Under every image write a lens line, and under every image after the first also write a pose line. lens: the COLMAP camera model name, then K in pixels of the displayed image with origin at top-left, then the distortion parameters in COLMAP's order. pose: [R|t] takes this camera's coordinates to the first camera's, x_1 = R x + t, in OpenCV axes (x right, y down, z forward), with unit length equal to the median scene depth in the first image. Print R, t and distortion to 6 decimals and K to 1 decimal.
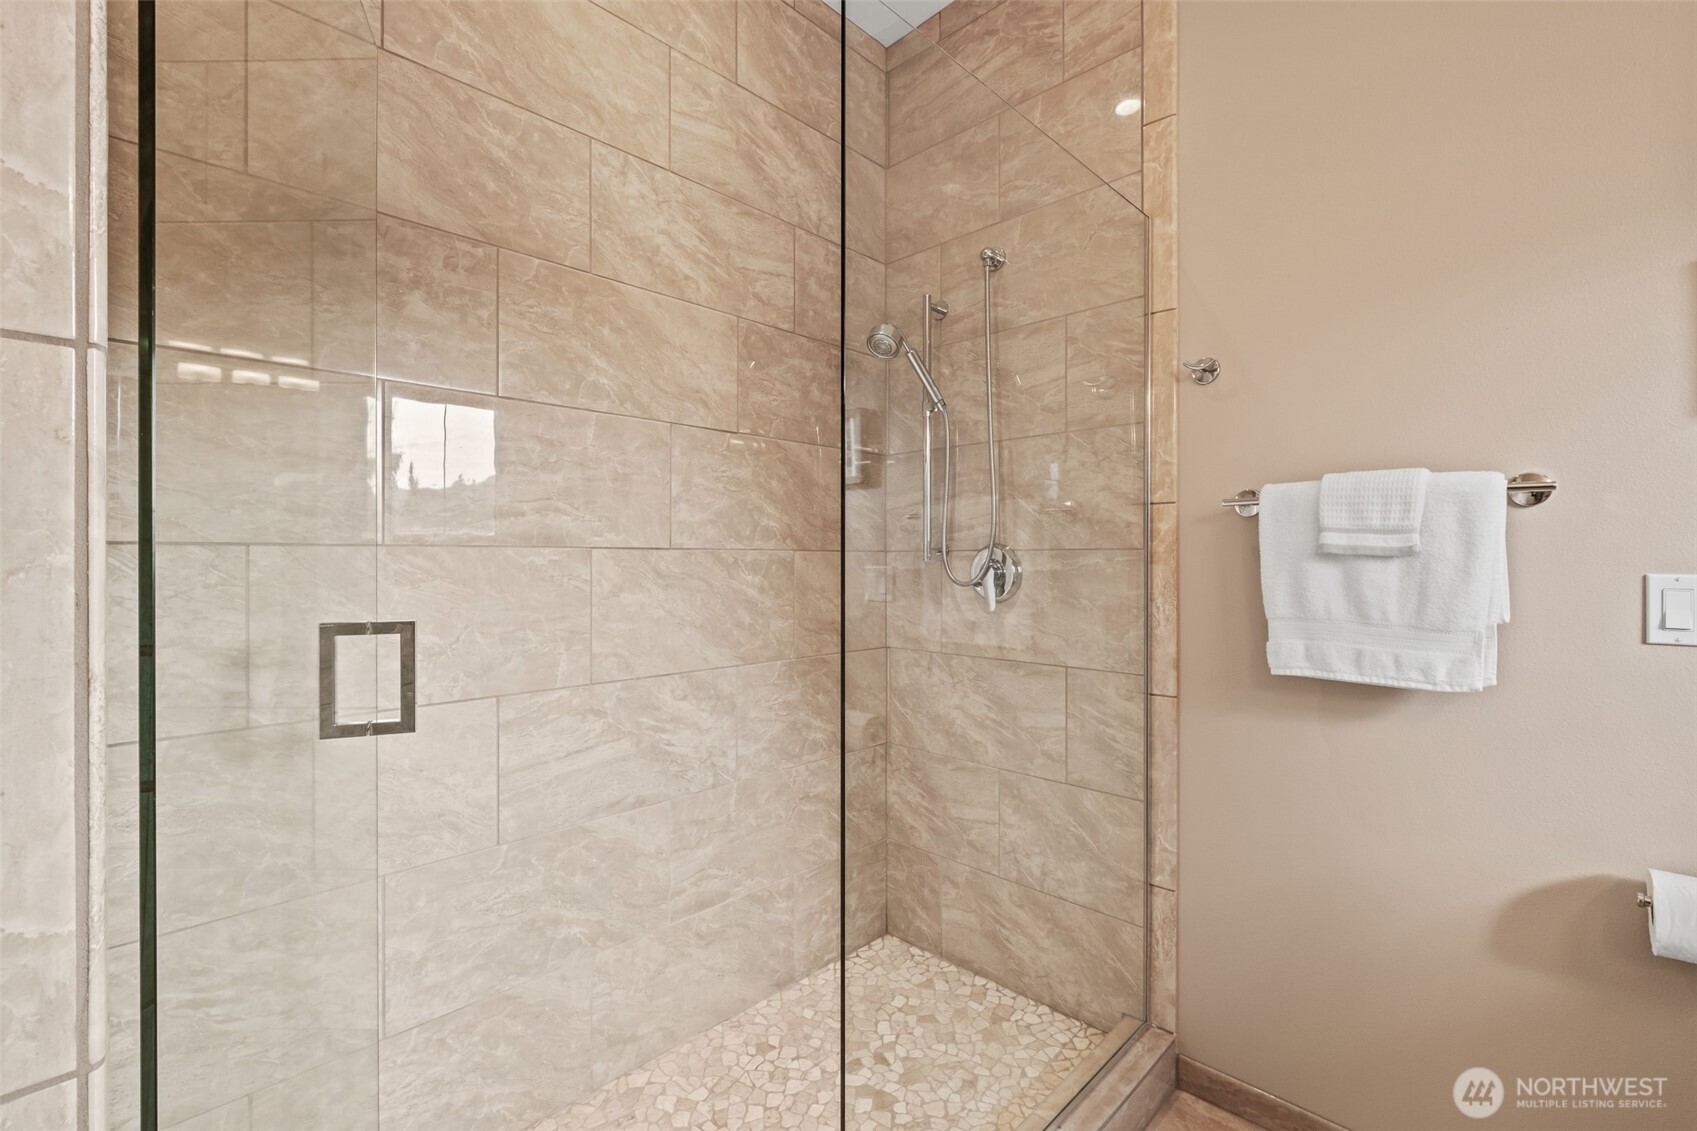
lens RADIAL K [[736.5, 0, 847.1], [0, 736.5, 560.9], [0, 0, 1]] dist [-0.006430, 0.000360]
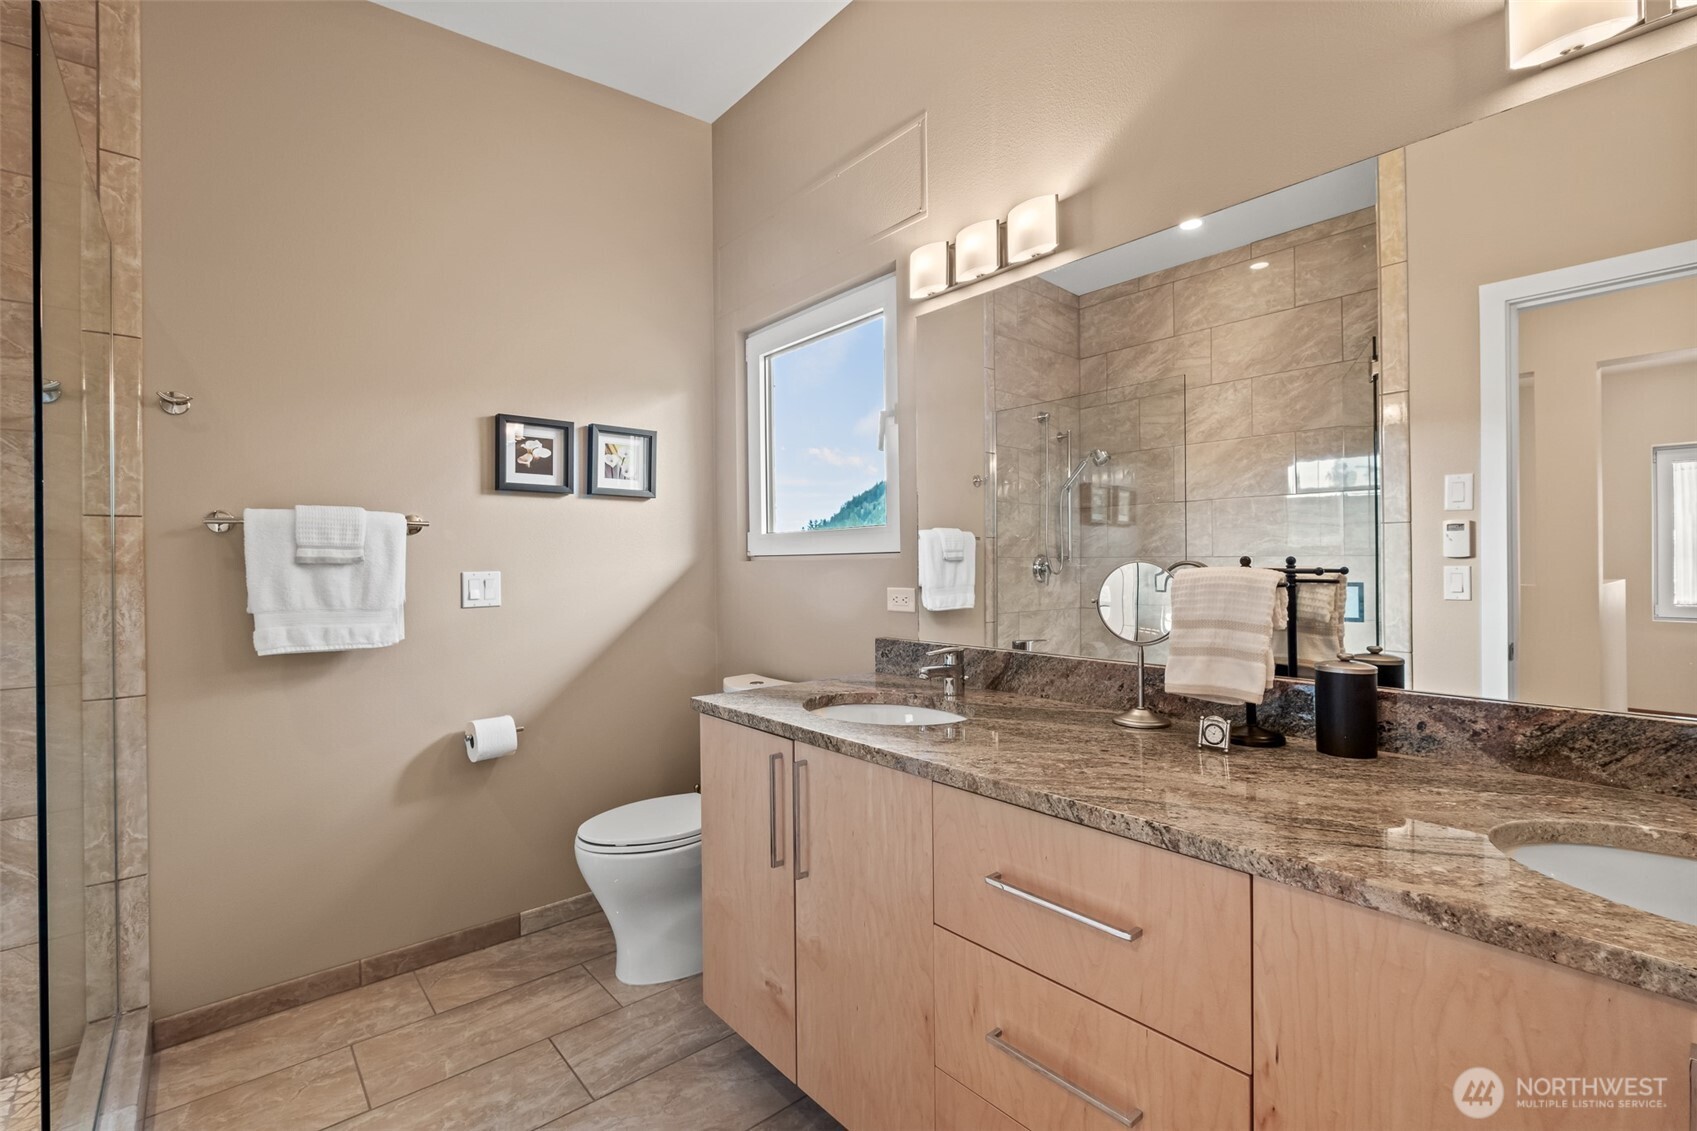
lens RADIAL K [[736.5, 0, 847.3], [0, 736.5, 560.1], [0, 0, 1]] dist [-0.006430, 0.000360]
pose [[0.087994, -0.005087, 0.996108, -0.618198], [0.011652, 0.999924, 0.004077, -0.007937], [-0.996053, 0.011247, 0.088047, -0.152174]]
